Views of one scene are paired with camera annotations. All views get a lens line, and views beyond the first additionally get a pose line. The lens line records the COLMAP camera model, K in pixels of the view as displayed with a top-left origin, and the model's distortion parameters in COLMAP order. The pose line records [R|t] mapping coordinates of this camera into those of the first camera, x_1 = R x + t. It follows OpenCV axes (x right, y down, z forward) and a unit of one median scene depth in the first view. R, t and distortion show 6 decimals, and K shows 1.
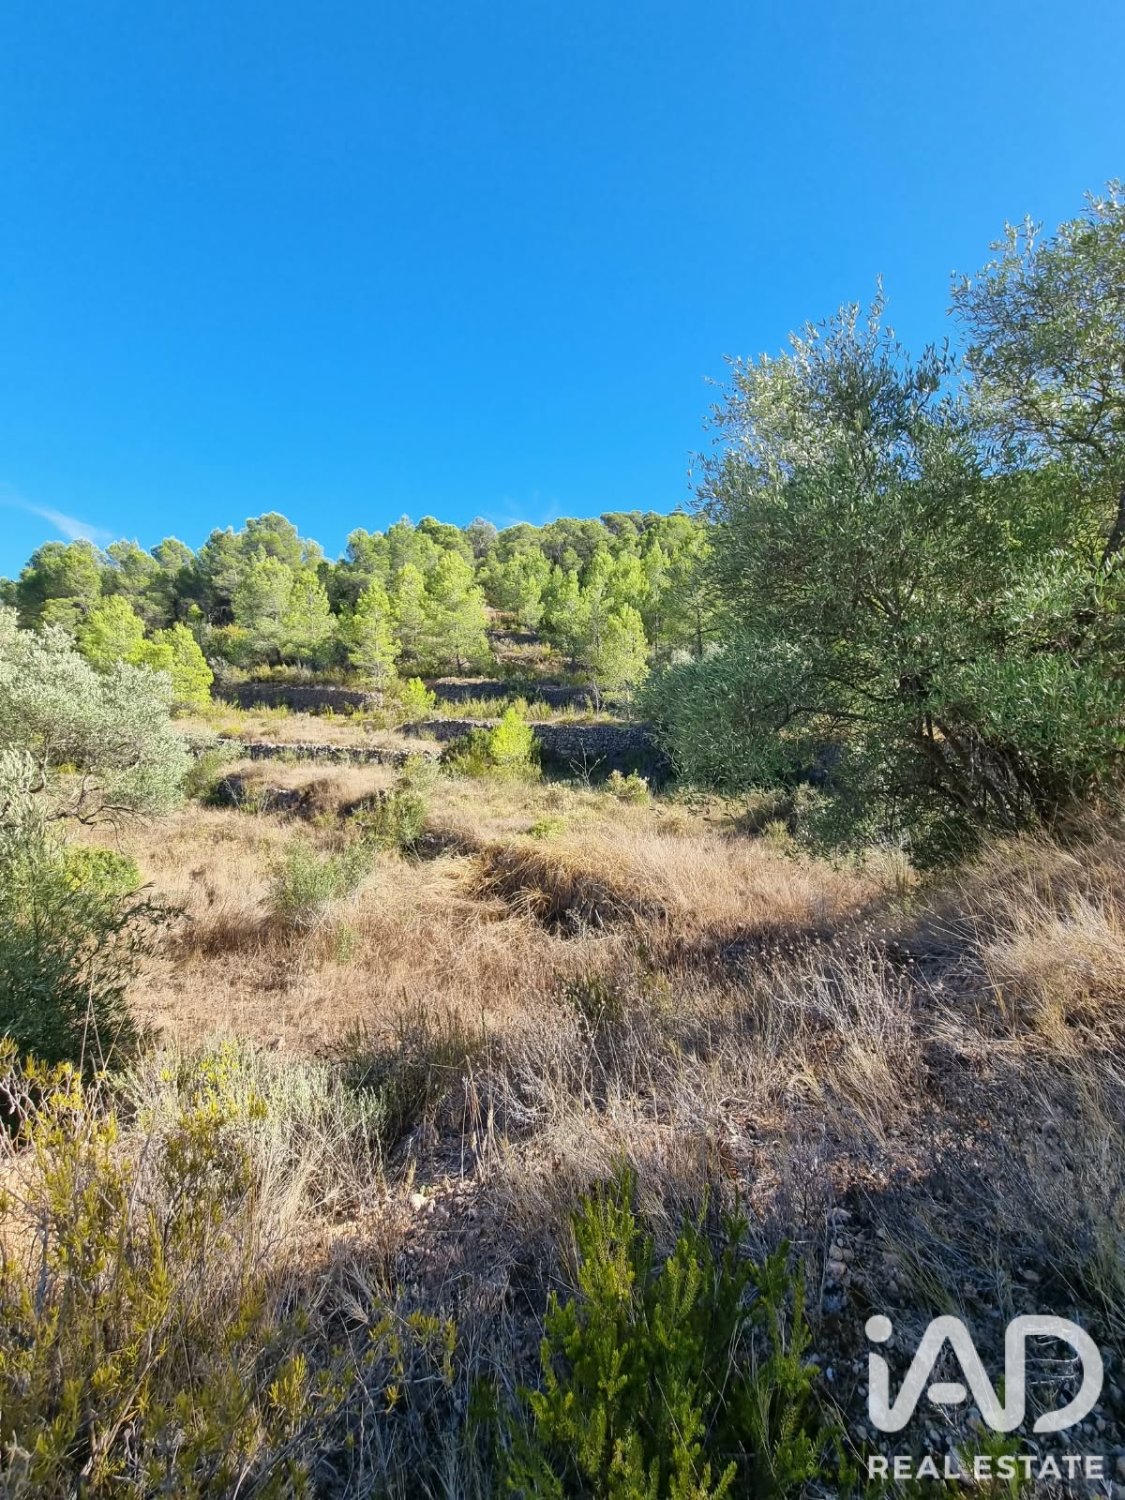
lens RADIAL K [[614.5, 0, 560.2], [0, 614.5, 749.6], [0, 0, 1]] dist [0.002310, -0.000160]
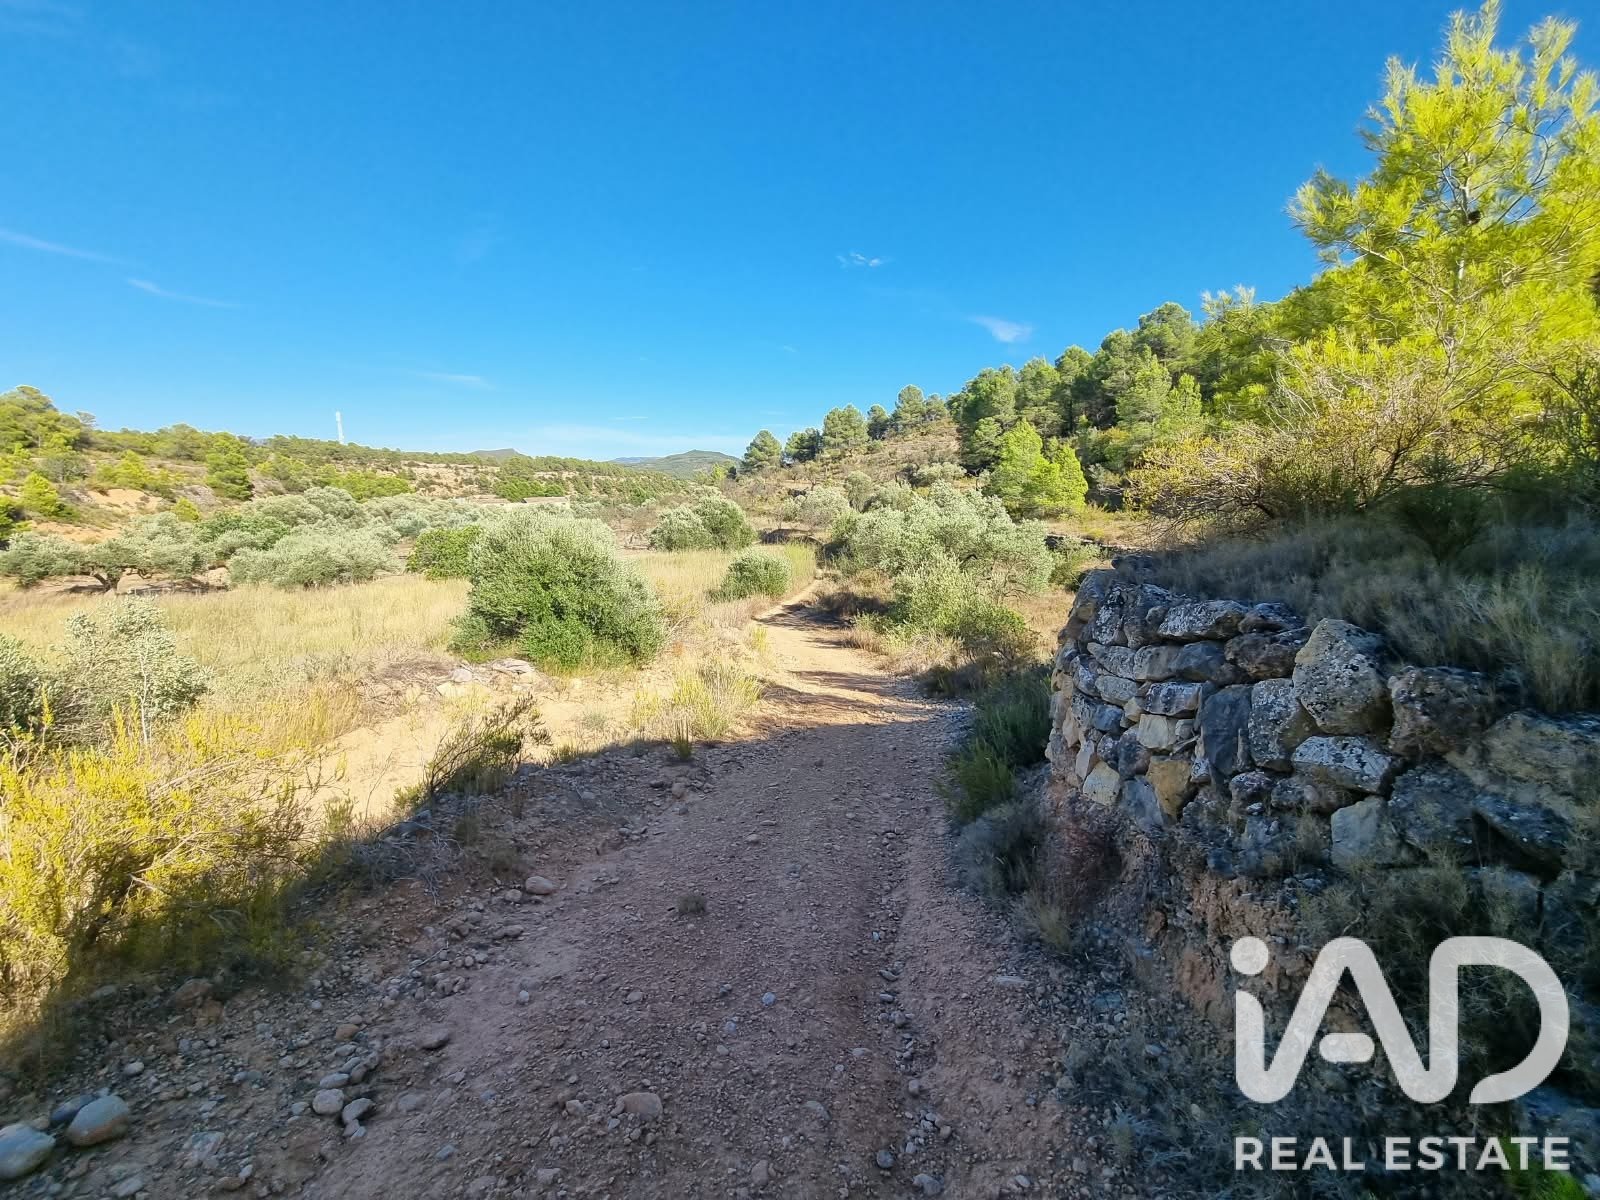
lens RADIAL K [[655.5, 0, 802.5], [0, 655.5, 600.4], [0, 0, 1]] dist [0.002310, -0.000160]
pose [[0.592606, 0.118046, -0.796796, 0.226430], [-0.032069, 0.991876, 0.123096, -0.044628], [0.804854, -0.047395, 0.591578, -0.332779]]
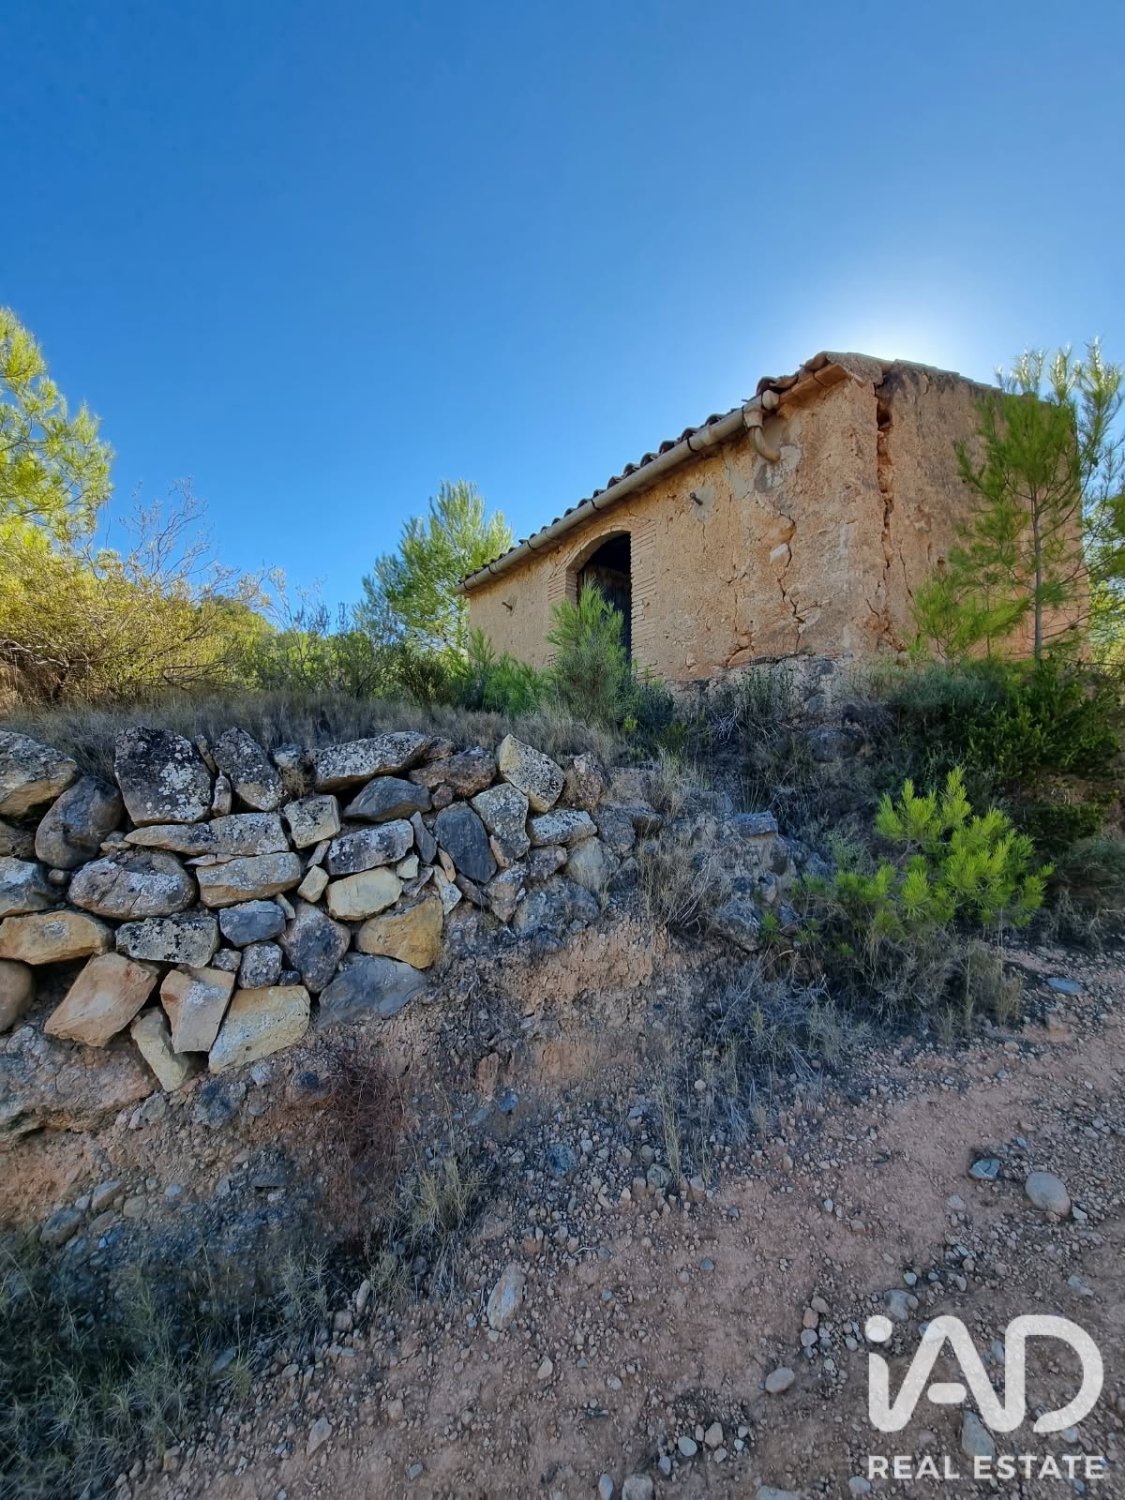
lens RADIAL K [[614.5, 0, 556.8], [0, 614.5, 749.0], [0, 0, 1]] dist [0.002310, -0.000160]
pose [[0.481771, 0.070260, 0.873476, 0.128604], [0.052289, 0.992699, -0.108691, -0.023414], [-0.874736, 0.098038, 0.474579, -0.292190]]
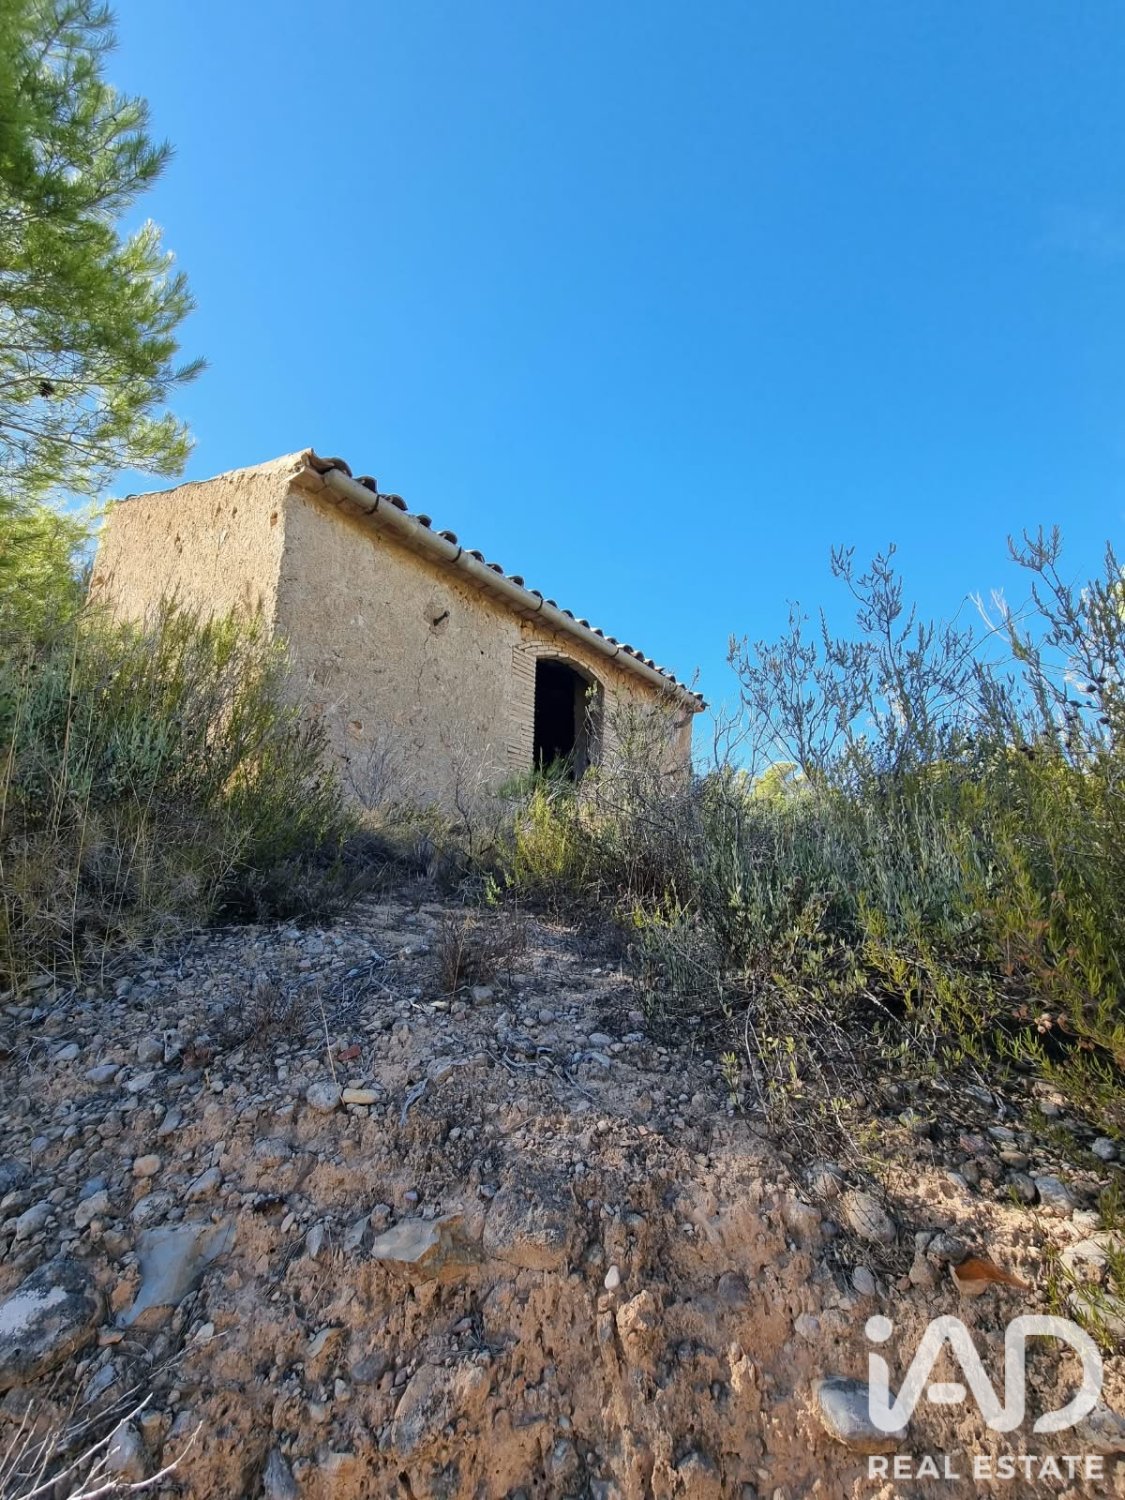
lens RADIAL K [[614.5, 0, 562.9], [0, 614.5, 753.4], [0, 0, 1]] dist [0.002310, -0.000160]
pose [[-0.983561, -0.008605, 0.180373, 0.318028], [-0.036237, 0.987951, -0.150467, -0.062567], [-0.176905, -0.154530, -0.972021, 0.057123]]
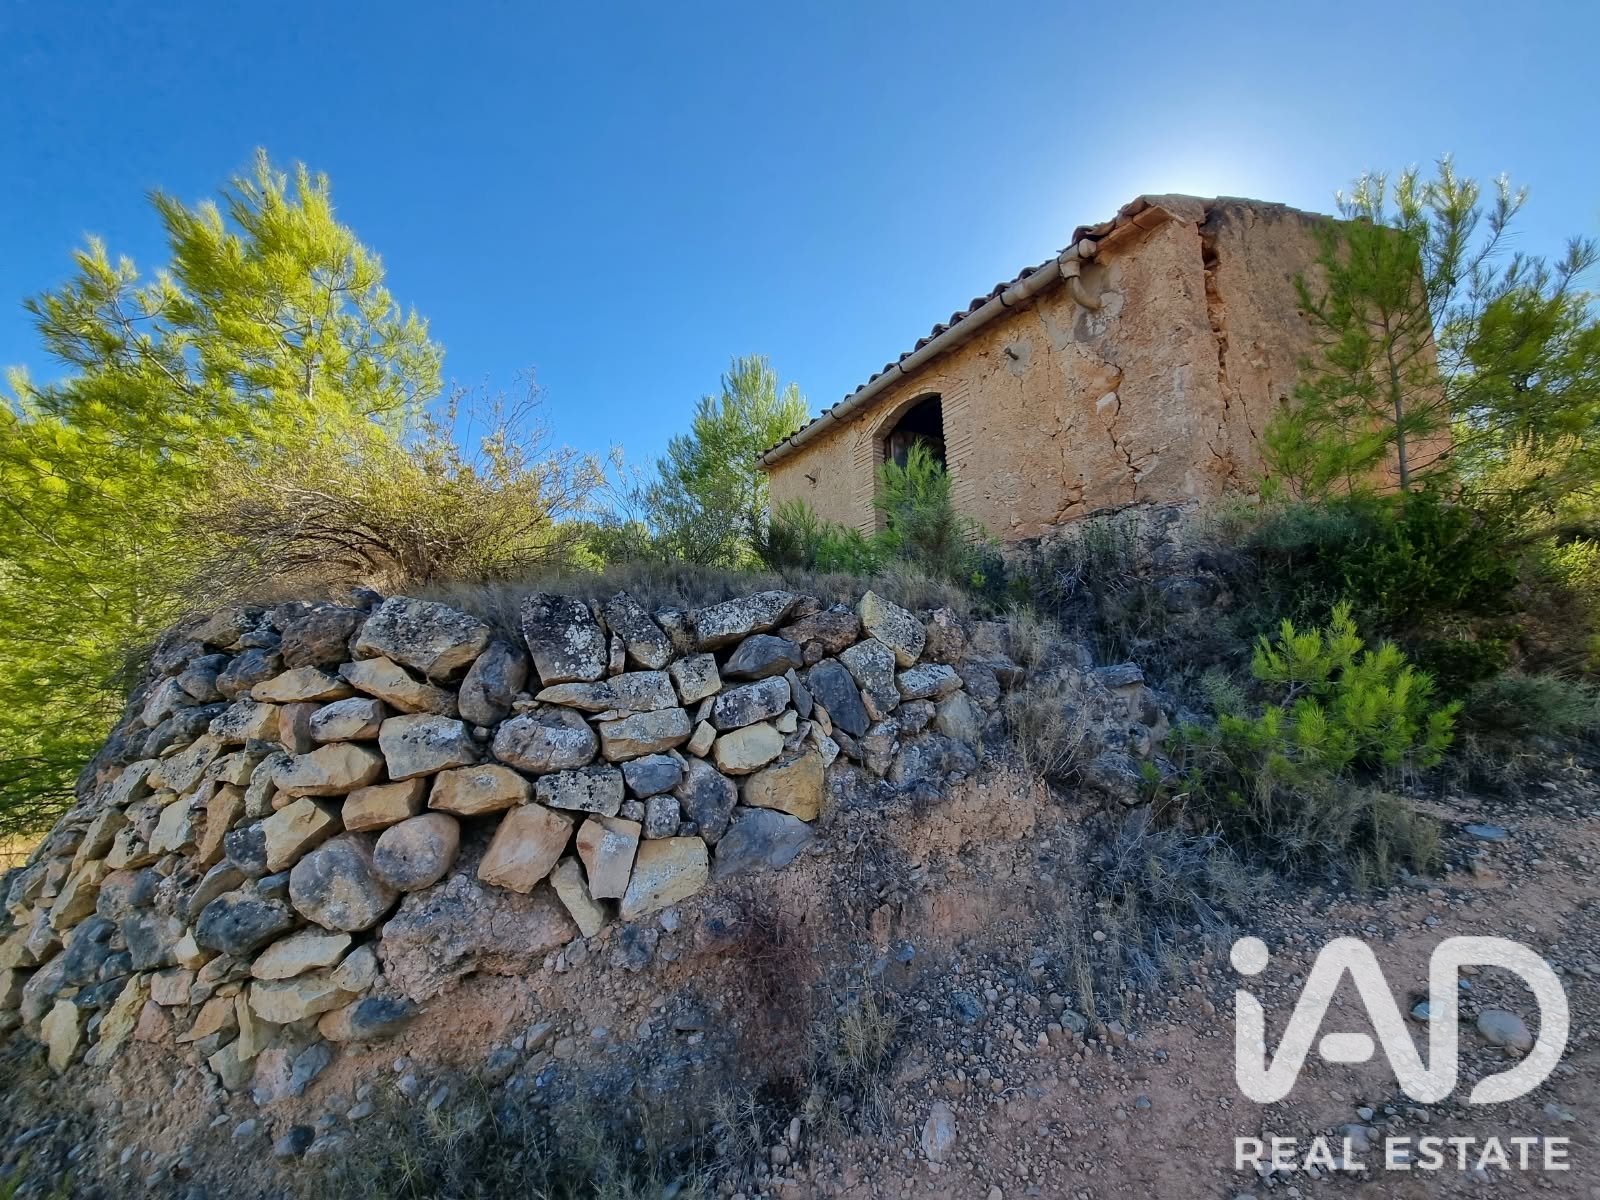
lens RADIAL K [[655.5, 0, 802.7], [0, 655.5, 597.5], [0, 0, 1]] dist [0.002310, -0.000160]
pose [[0.546298, 0.091650, 0.832562, 0.118077], [0.089170, 0.981983, -0.166609, -0.019501], [-0.832831, 0.165258, 0.528283, -0.286262]]
